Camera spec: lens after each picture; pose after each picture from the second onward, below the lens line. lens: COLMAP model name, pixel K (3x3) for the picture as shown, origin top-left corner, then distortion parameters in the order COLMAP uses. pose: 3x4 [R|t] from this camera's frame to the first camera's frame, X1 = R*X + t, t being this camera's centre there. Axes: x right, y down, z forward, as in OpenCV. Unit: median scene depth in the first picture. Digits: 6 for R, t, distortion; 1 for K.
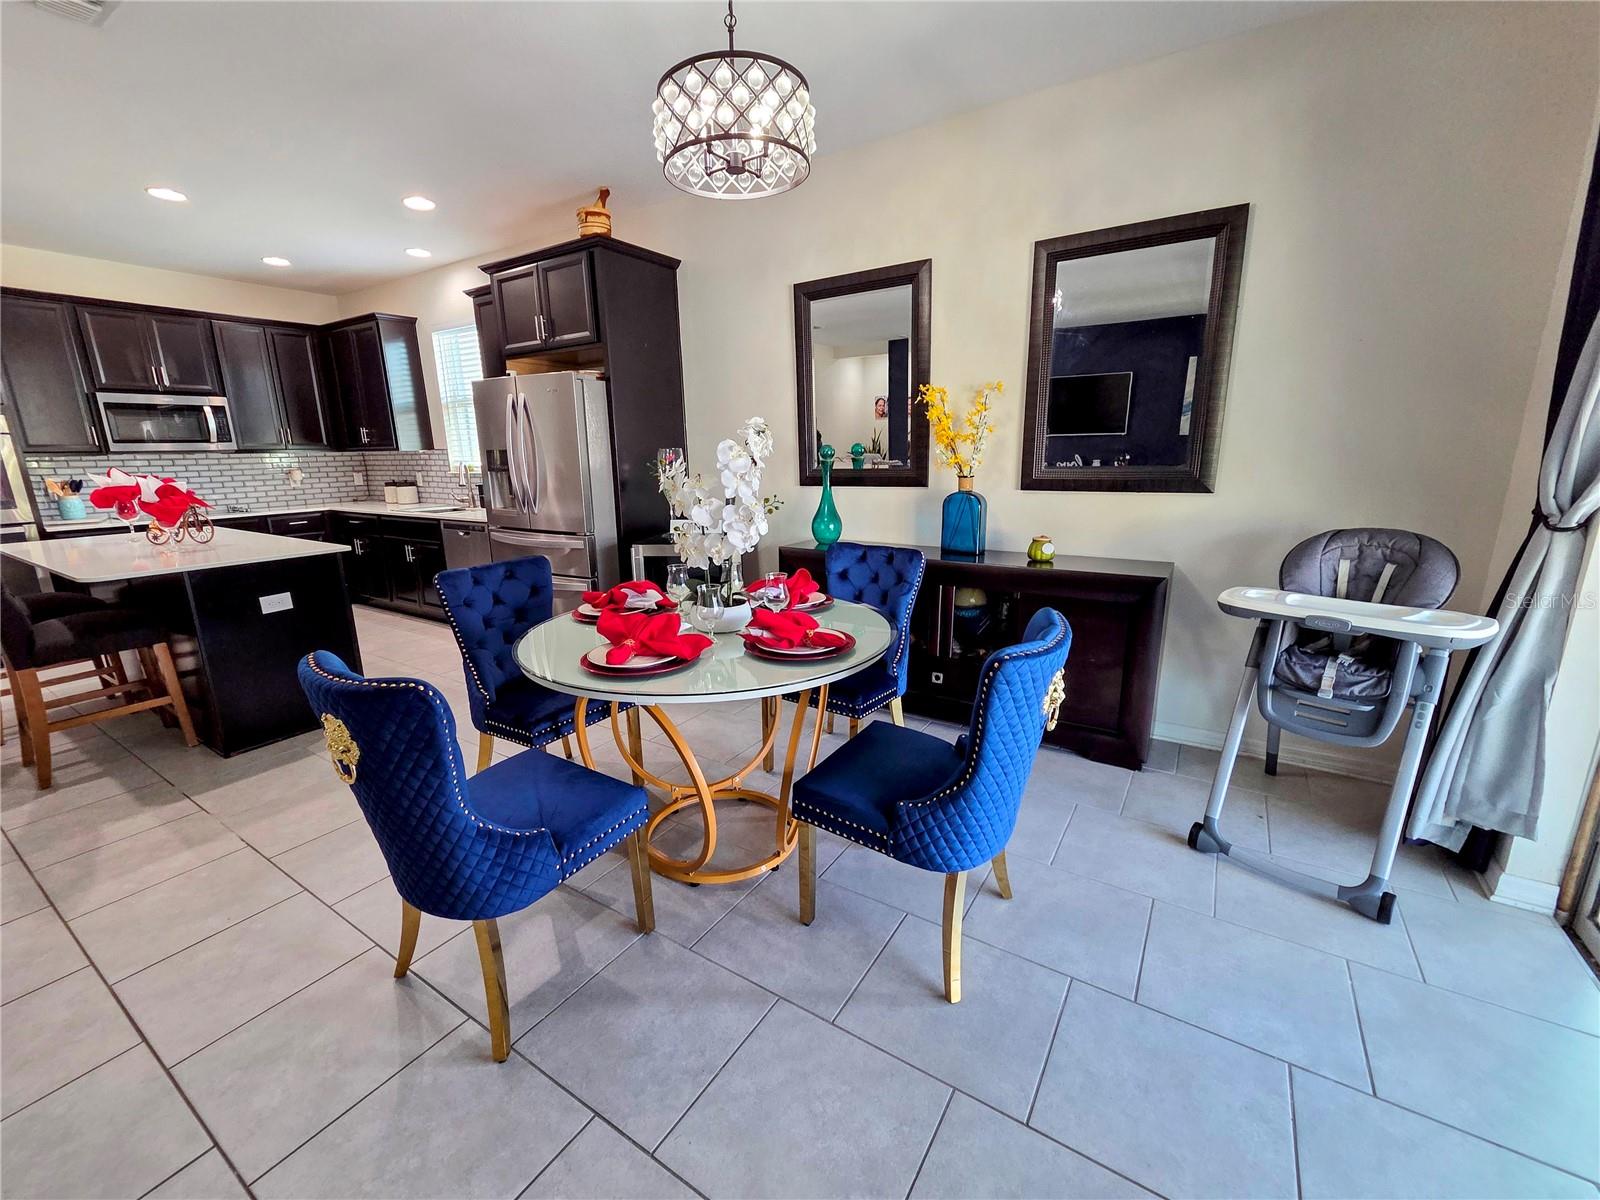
lens RADIAL K [[658.7, 0, 781.2], [0, 658.7, 602.8], [0, 0, 1]] dist [0.001415, -0.000011]
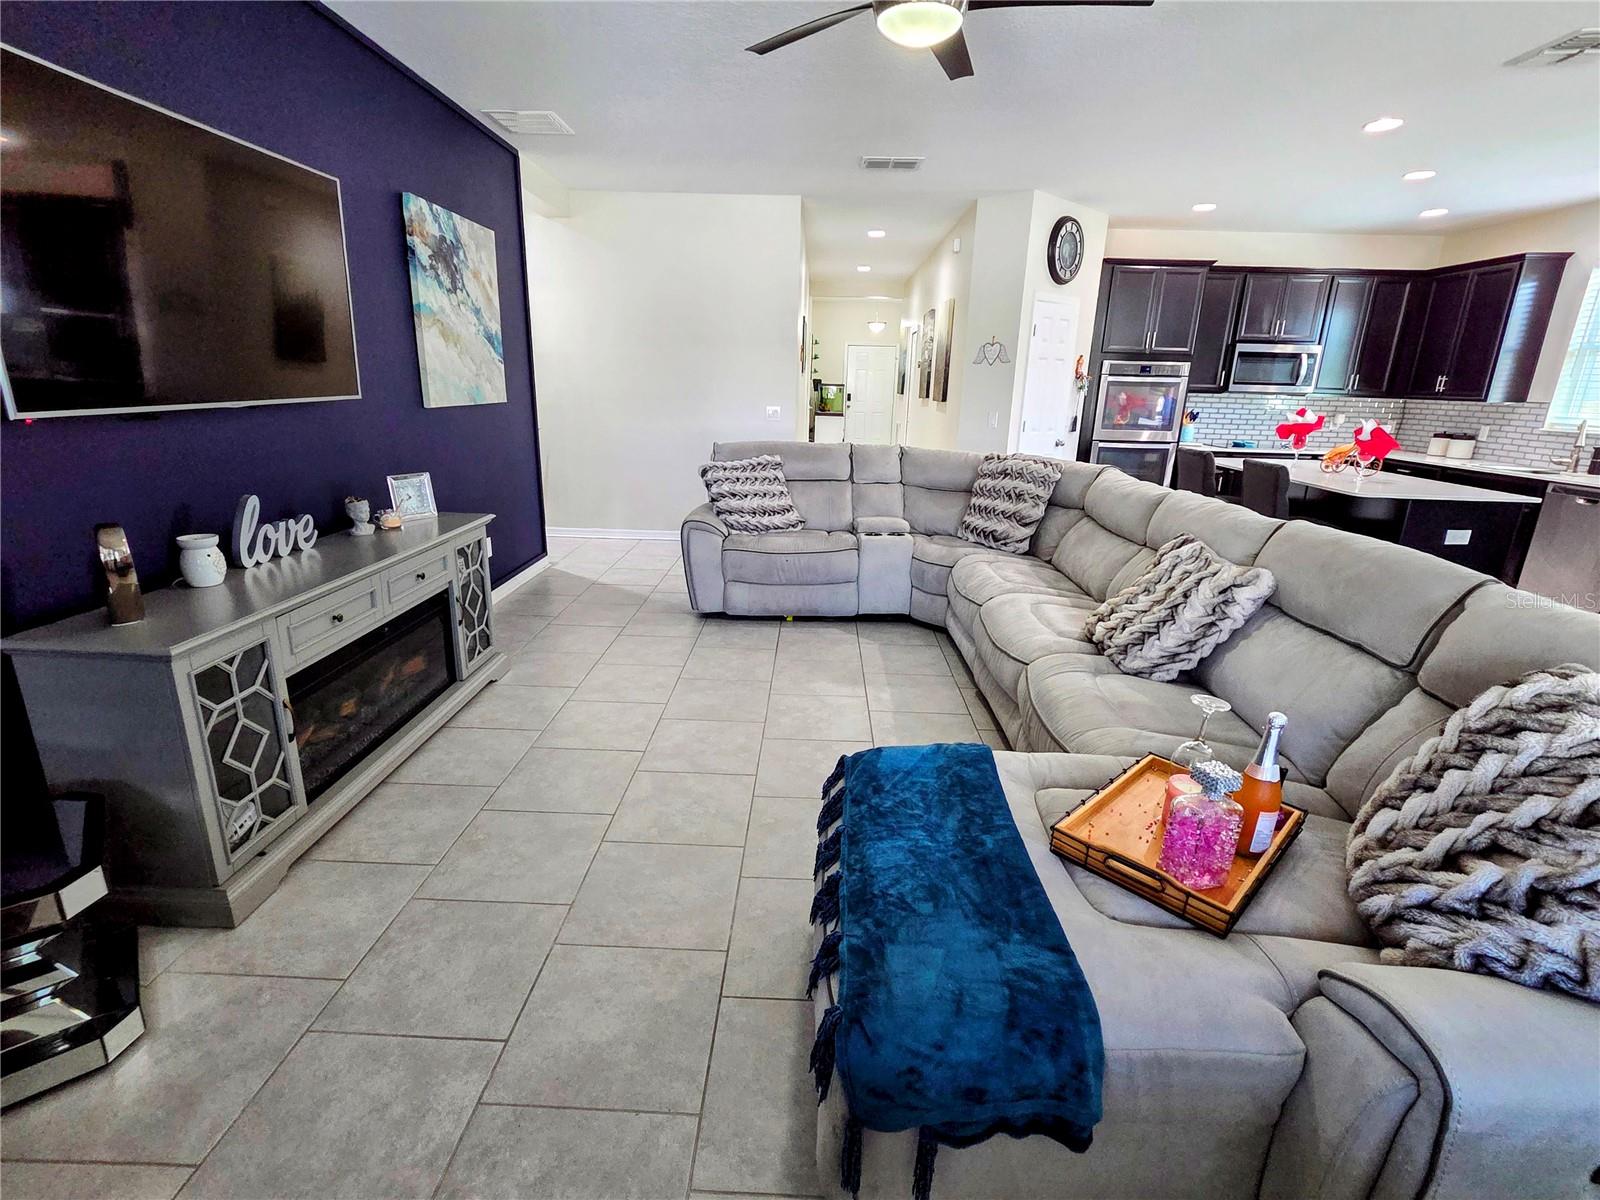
lens RADIAL K [[752.6, 0, 808.0], [0, 752.6, 603.1], [0, 0, 1]] dist [0.000397, 0.001638]
pose [[0.530299, 0.275603, -0.801764, -0.164166], [-0.231776, 0.956790, 0.175592, 0.084686], [0.815514, 0.092714, 0.571263, -0.403675]]
